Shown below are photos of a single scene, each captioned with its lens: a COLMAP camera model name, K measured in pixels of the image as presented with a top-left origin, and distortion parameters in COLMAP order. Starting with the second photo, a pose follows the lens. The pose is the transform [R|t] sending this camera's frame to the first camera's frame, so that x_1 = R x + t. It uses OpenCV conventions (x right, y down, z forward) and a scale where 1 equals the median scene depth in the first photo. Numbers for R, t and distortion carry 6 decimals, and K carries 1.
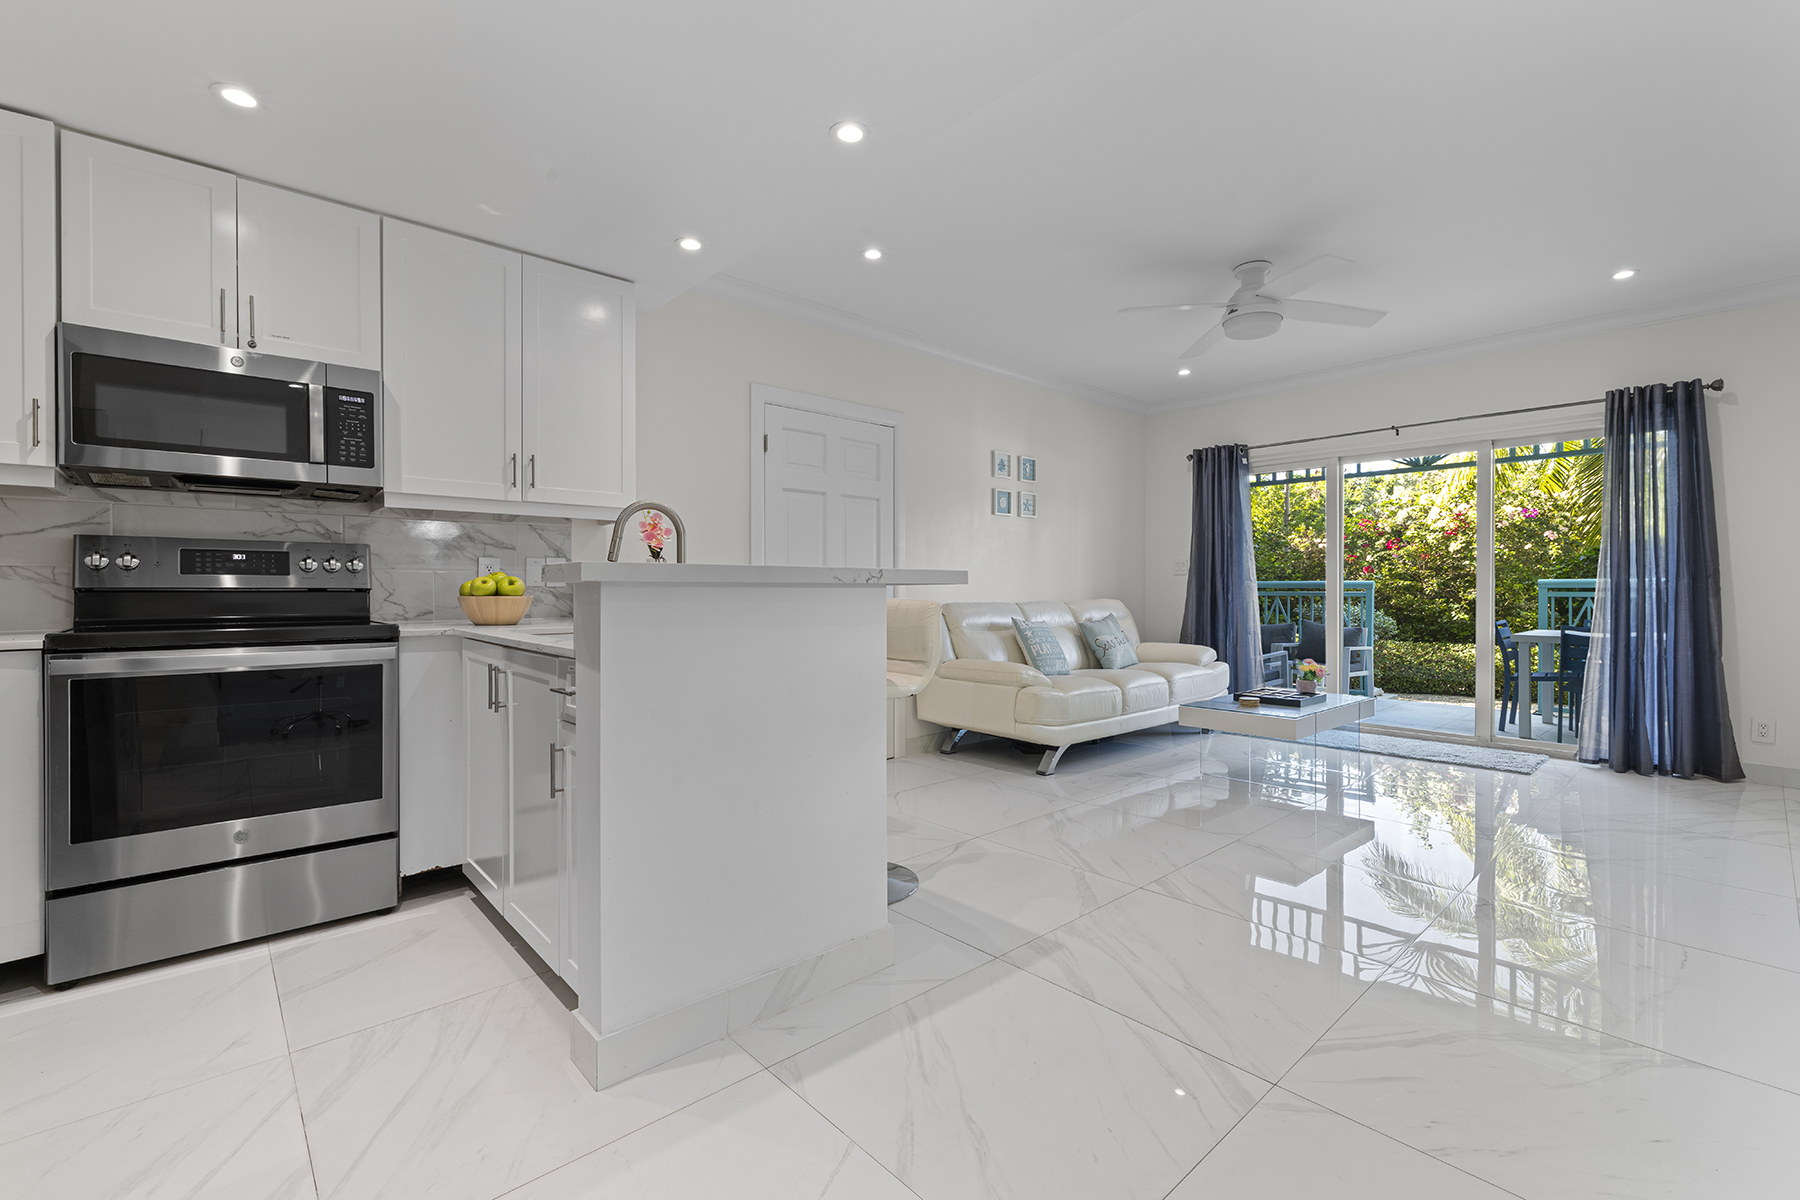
lens RADIAL K [[773.2, 0, 905.7], [0, 773.2, 590.3], [0, 0, 1]] dist [0.001273, 0.000325]
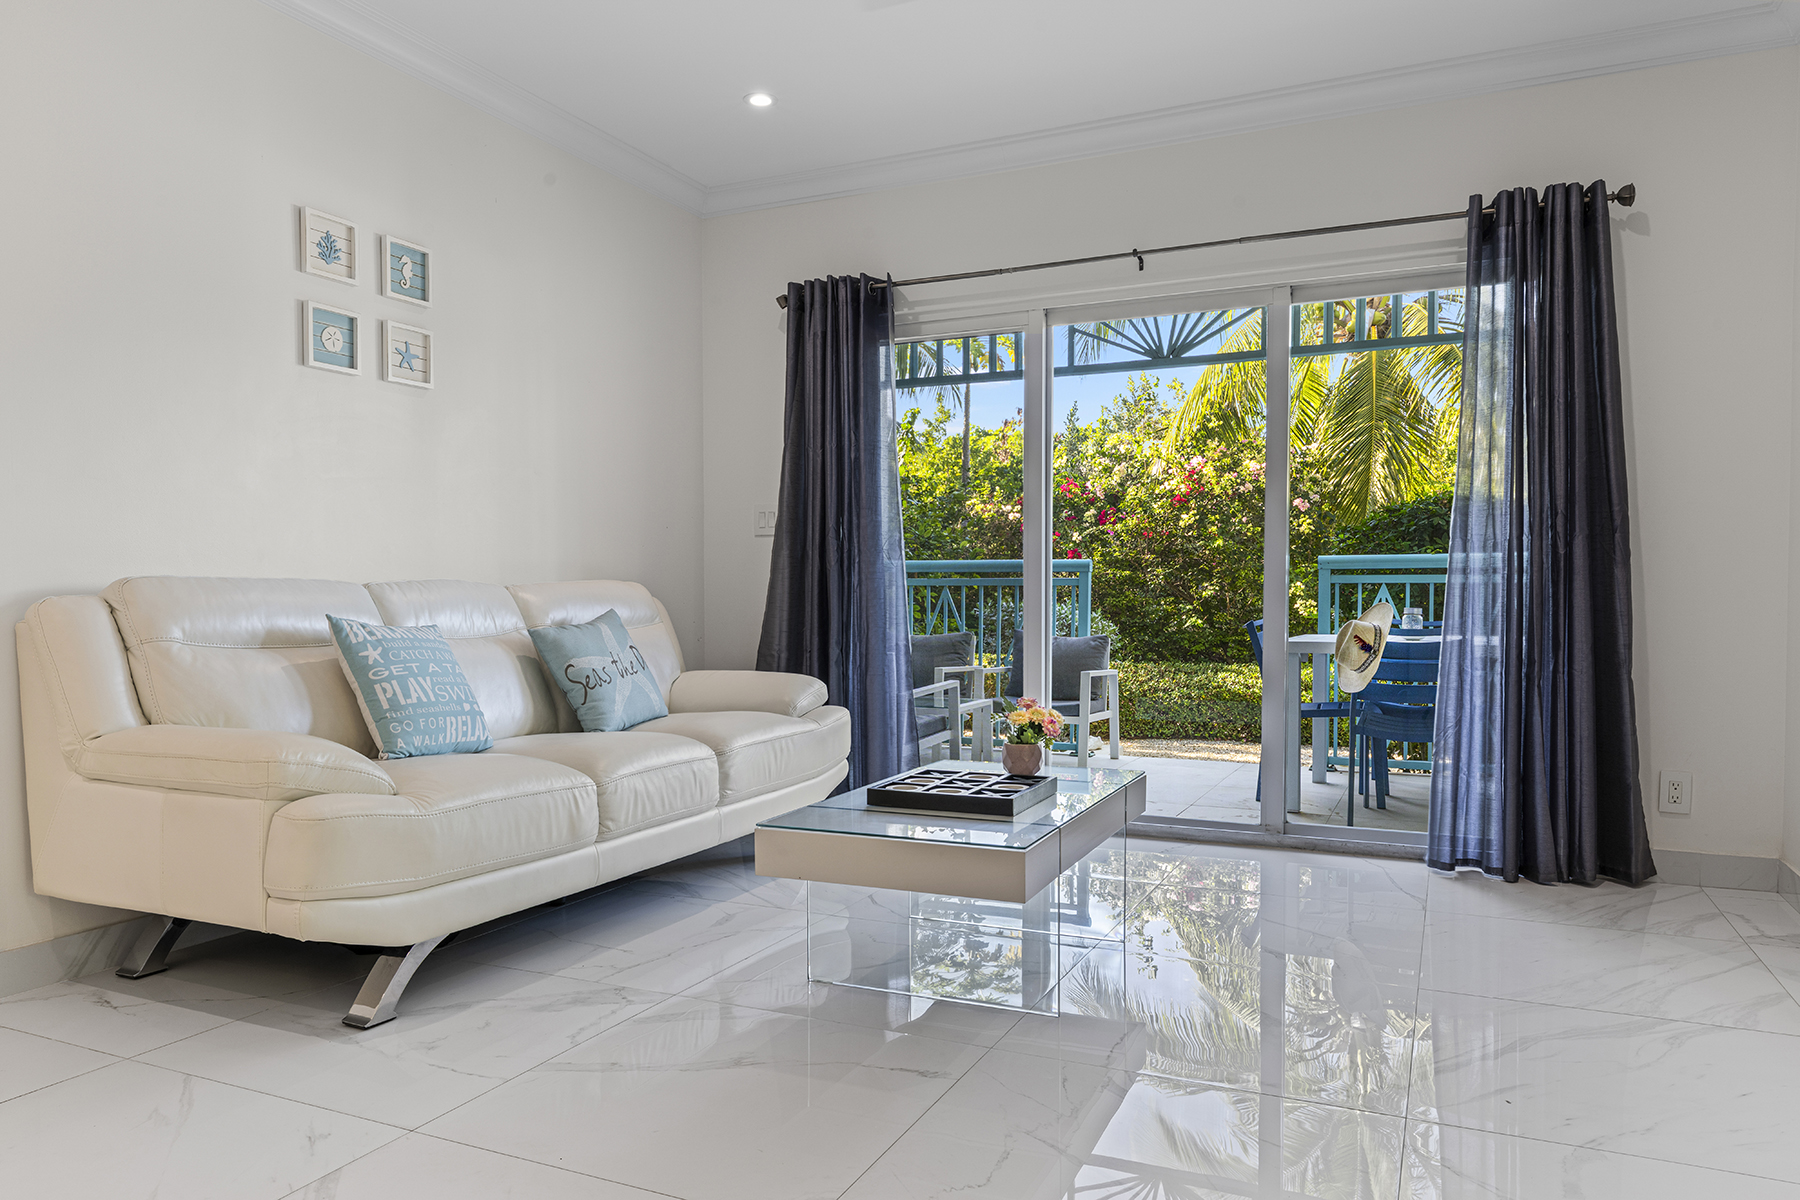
lens RADIAL K [[1210.4, 0, 897.8], [0, 1210.4, 611.3], [0, 0, 1]] dist [-0.019718, -0.001304]
pose [[0.921200, -0.005002, 0.389058, 0.147417], [-0.000245, 0.999910, 0.013436, 0.021909], [-0.389090, -0.012472, 0.921115, 0.278768]]
